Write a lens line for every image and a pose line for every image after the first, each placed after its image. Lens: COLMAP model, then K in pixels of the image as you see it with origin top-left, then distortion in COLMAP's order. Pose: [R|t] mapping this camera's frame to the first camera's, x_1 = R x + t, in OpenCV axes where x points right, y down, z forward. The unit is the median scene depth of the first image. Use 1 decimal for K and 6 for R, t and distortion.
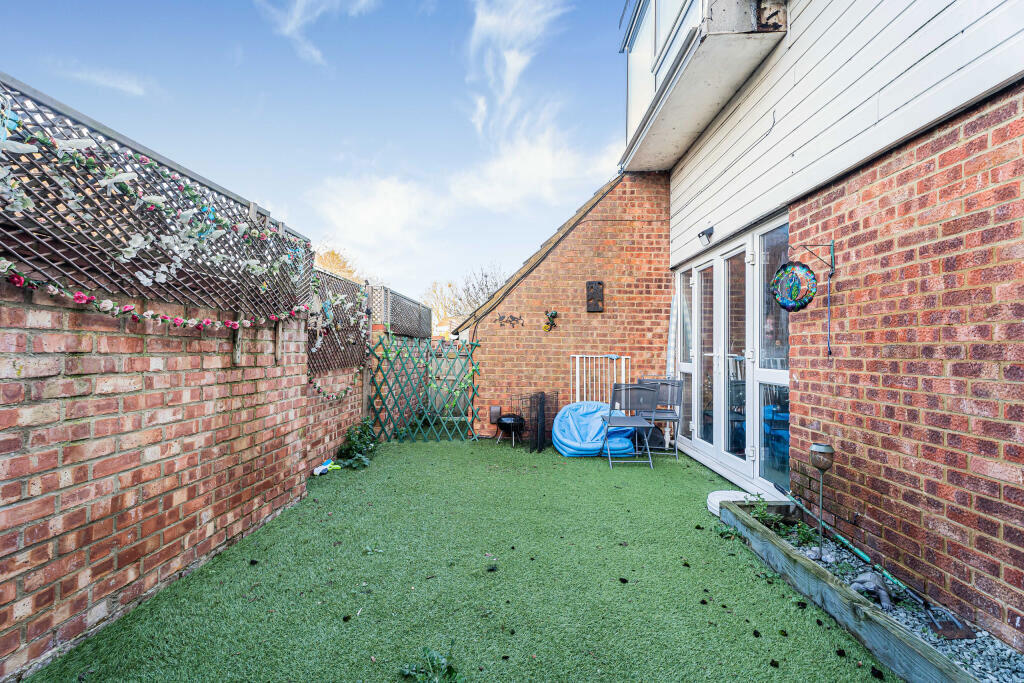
lens RADIAL K [[465.1, 0, 508.5], [0, 465.1, 340.1], [0, 0, 1]] dist [0.014303, -0.002230]
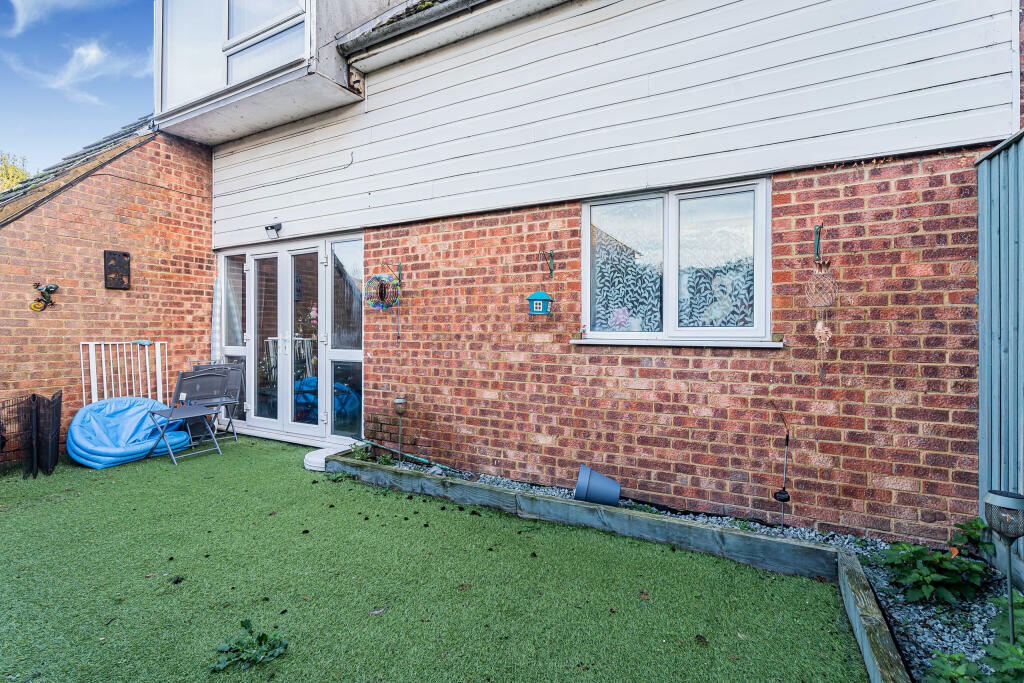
lens RADIAL K [[465.1, 0, 520.4], [0, 465.1, 336.1], [0, 0, 1]] dist [0.014303, -0.002230]
pose [[0.439374, -0.022977, 0.898010, -0.520106], [-0.017242, 0.999273, 0.034004, -0.037259], [-0.898139, -0.030424, 0.438658, -0.012003]]
